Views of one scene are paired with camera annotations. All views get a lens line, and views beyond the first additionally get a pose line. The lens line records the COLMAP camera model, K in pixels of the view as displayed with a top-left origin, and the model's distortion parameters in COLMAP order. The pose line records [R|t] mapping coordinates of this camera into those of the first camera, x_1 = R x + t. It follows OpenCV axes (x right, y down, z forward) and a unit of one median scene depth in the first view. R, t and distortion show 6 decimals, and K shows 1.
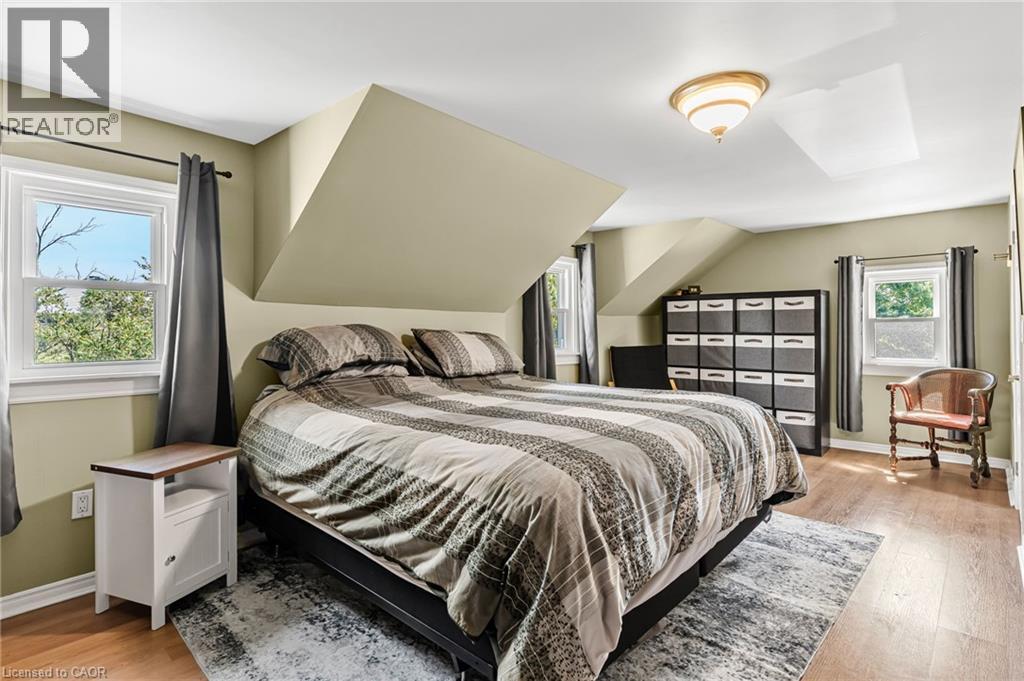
lens RADIAL K [[501.6, 0, 514.2], [0, 501.6, 330.9], [0, 0, 1]] dist [-0.002533, -0.000316]
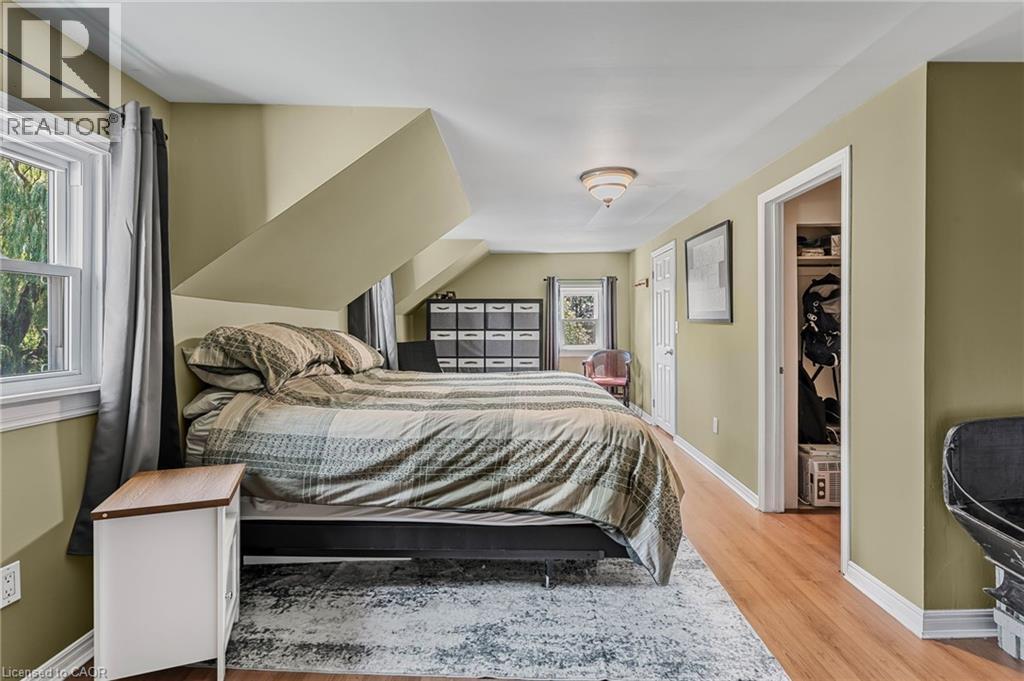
lens RADIAL K [[468.1, 0, 512.4], [0, 468.1, 337.8], [0, 0, 1]] dist [-0.001008, -0.000267]
pose [[0.761476, -0.018848, 0.647920, -0.775963], [0.005993, 0.999739, 0.022040, -0.001892], [-0.648166, -0.012899, 0.761390, 0.076358]]
